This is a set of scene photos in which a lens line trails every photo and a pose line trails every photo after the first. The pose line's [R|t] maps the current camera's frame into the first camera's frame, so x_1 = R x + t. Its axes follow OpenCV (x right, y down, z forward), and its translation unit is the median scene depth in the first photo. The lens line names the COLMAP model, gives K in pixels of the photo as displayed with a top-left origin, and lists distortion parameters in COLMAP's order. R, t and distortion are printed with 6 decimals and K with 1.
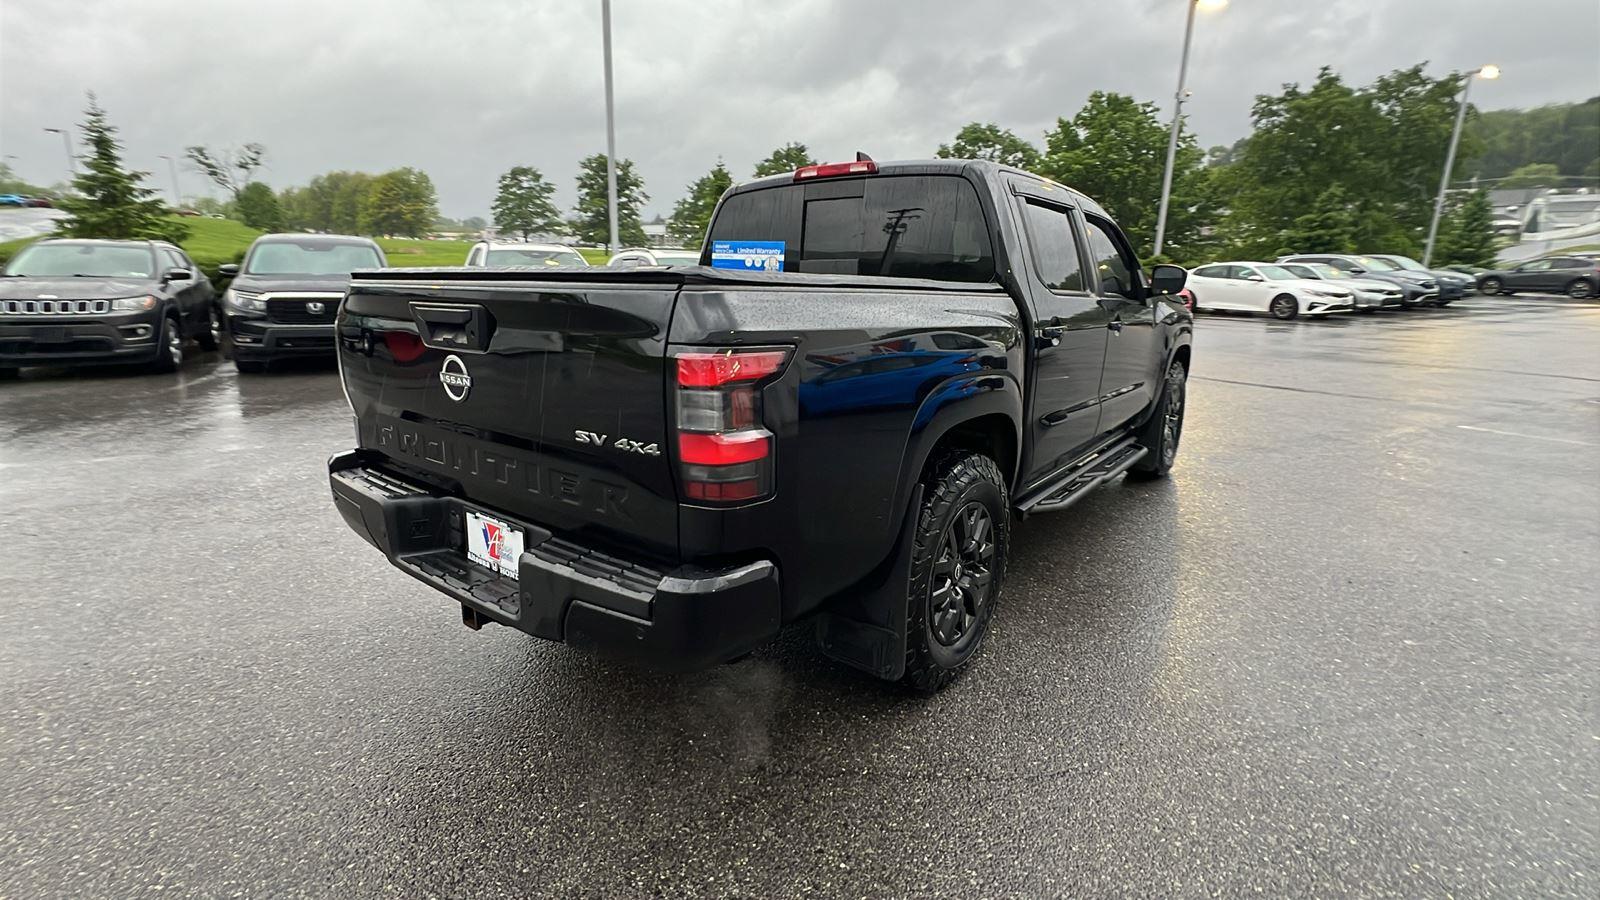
lens RADIAL K [[733.9, 0, 795.9], [0, 733.9, 449.9], [0, 0, 1]] dist [-0.002866, 0.000129]
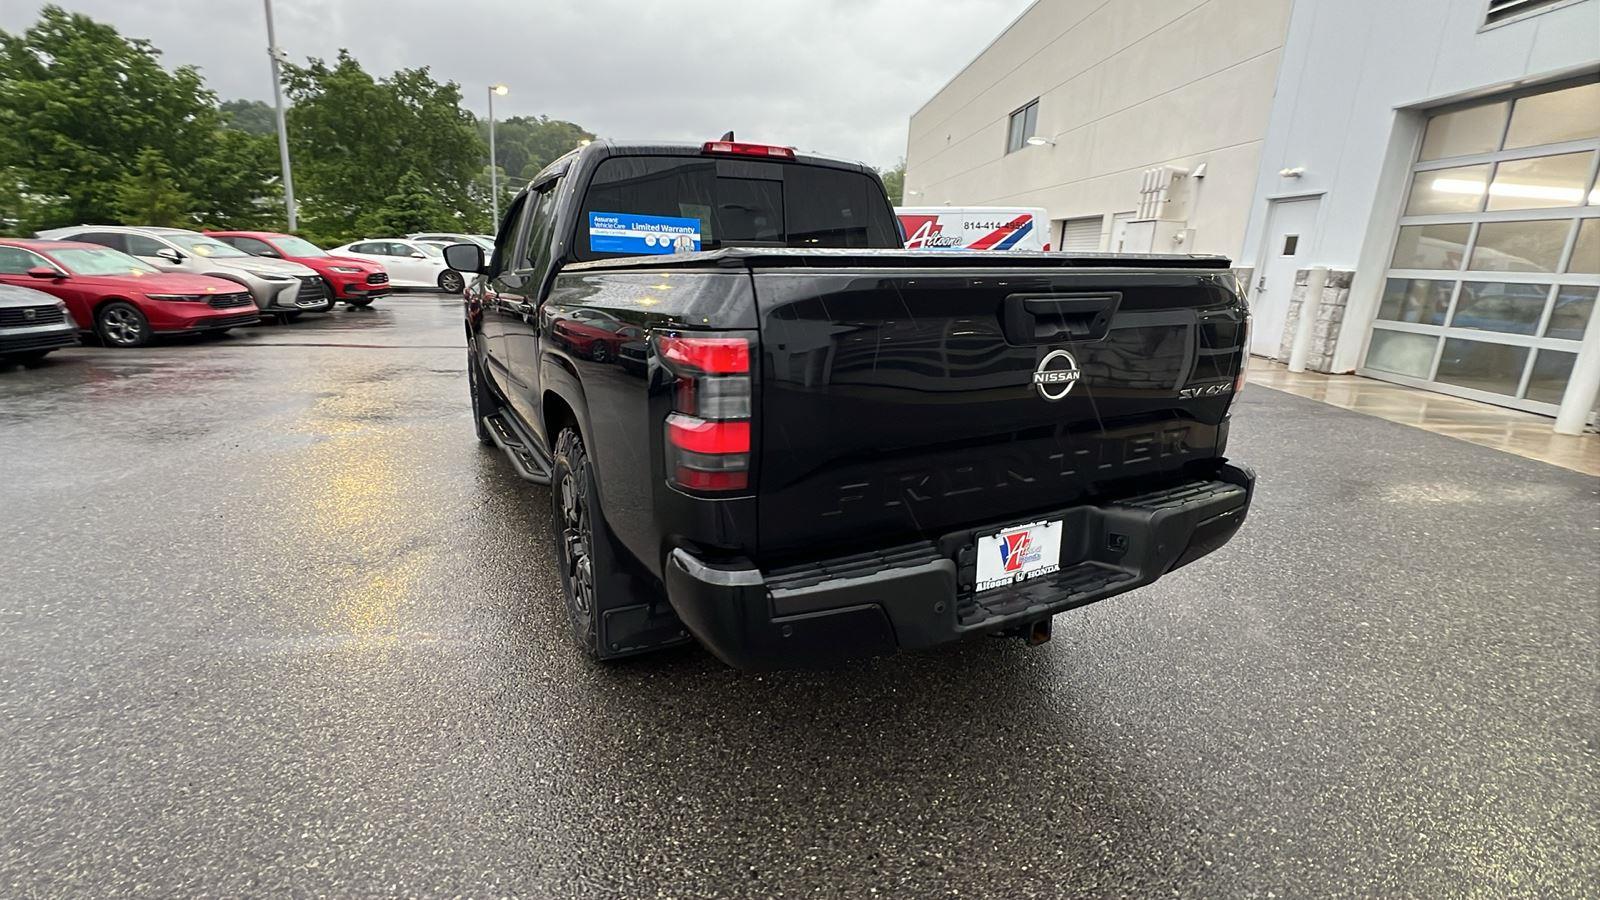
lens RADIAL K [[733.9, 0, 795.9], [0, 733.9, 449.9], [0, 0, 1]] dist [-0.002866, 0.000129]
pose [[0.405786, -0.230151, 0.884516, -0.854622], [0.202775, 0.966327, 0.158412, -0.130801], [-0.891190, 0.115076, 0.438791, 0.539645]]
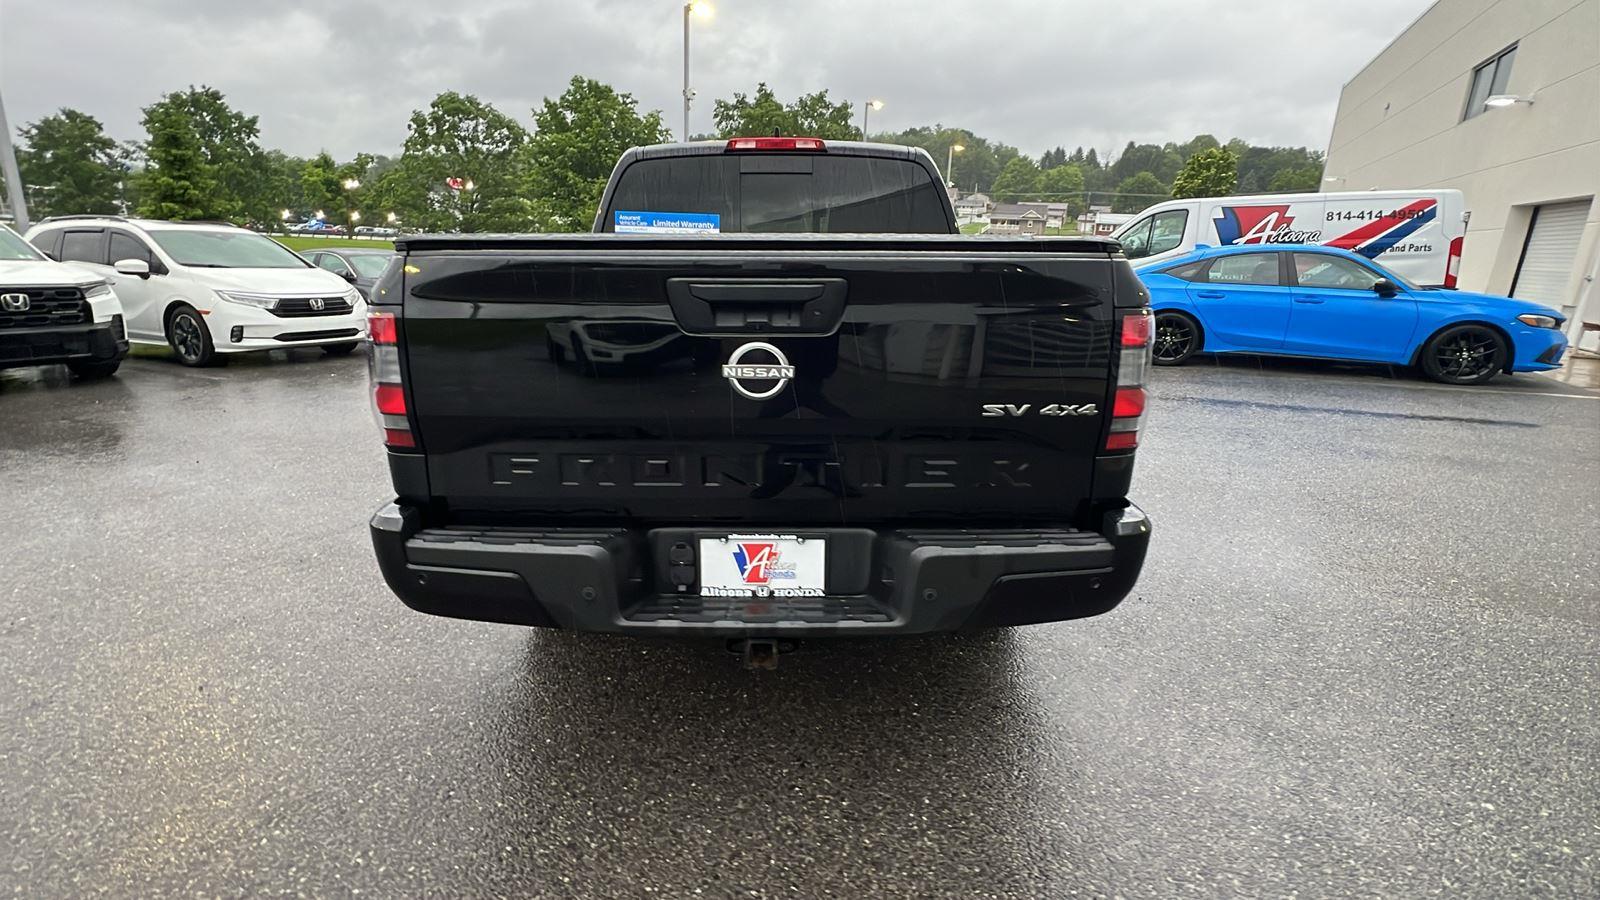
lens RADIAL K [[733.9, 0, 795.9], [0, 733.9, 449.9], [0, 0, 1]] dist [-0.002866, 0.000129]
pose [[0.790624, -0.154044, 0.592608, -0.558819], [0.140386, 0.987659, 0.069439, -0.036450], [-0.595991, 0.028294, 0.802493, 0.191718]]
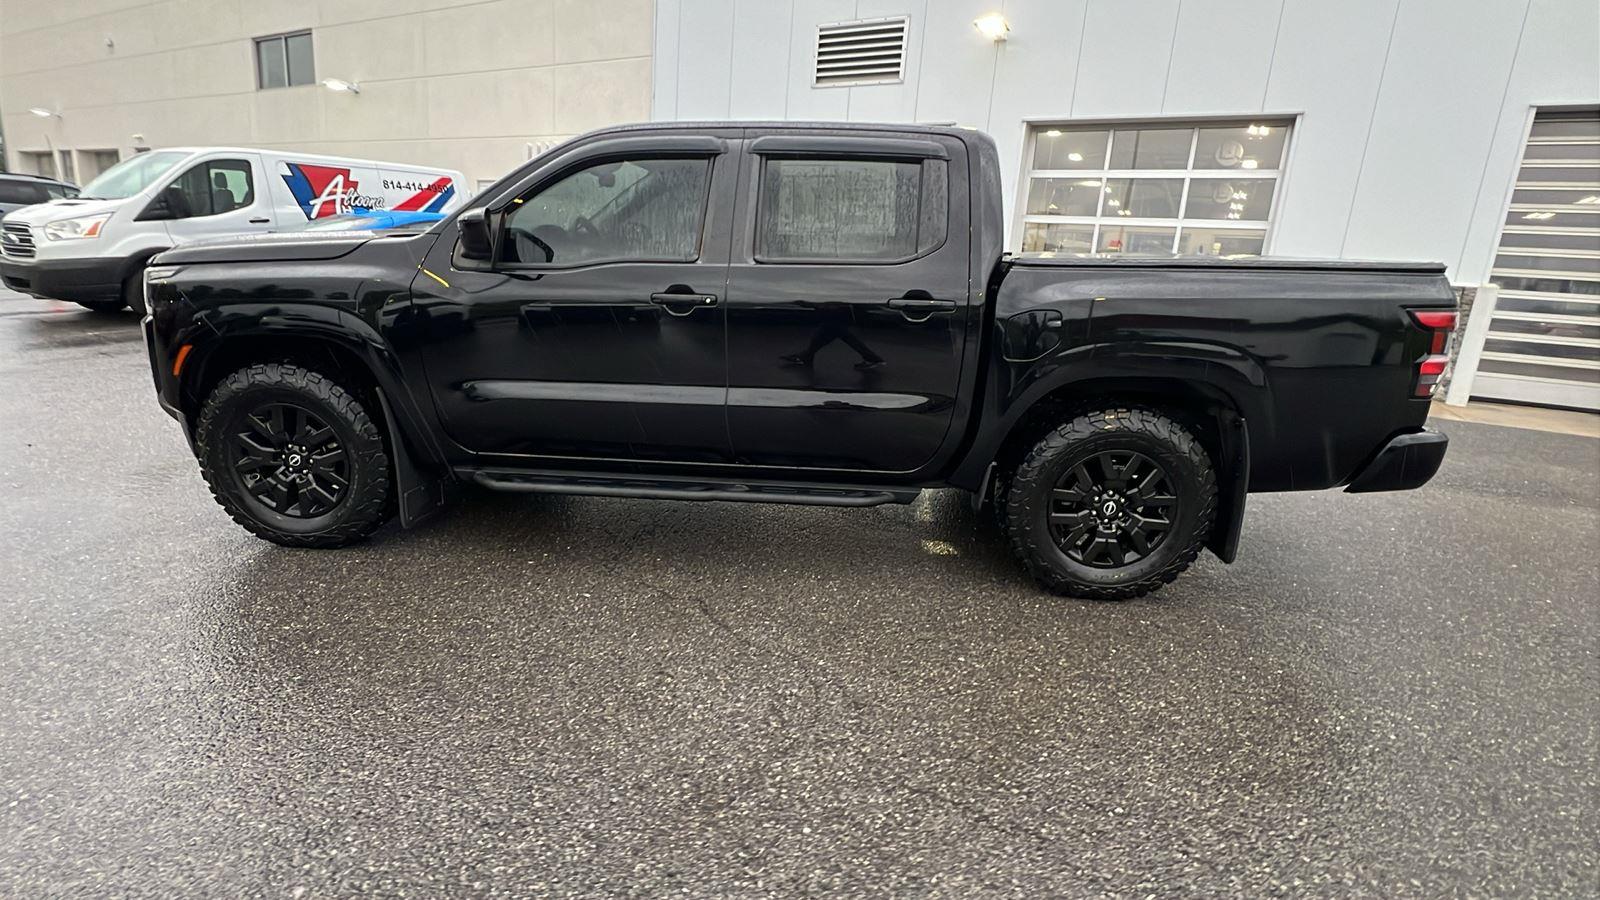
lens RADIAL K [[733.9, 0, 795.9], [0, 733.9, 449.9], [0, 0, 1]] dist [-0.002866, 0.000129]
pose [[-0.576199, -0.246605, 0.779218, -0.742263], [0.146670, 0.906718, 0.395412, -0.426542], [-0.804042, 0.342124, -0.486280, 1.824834]]
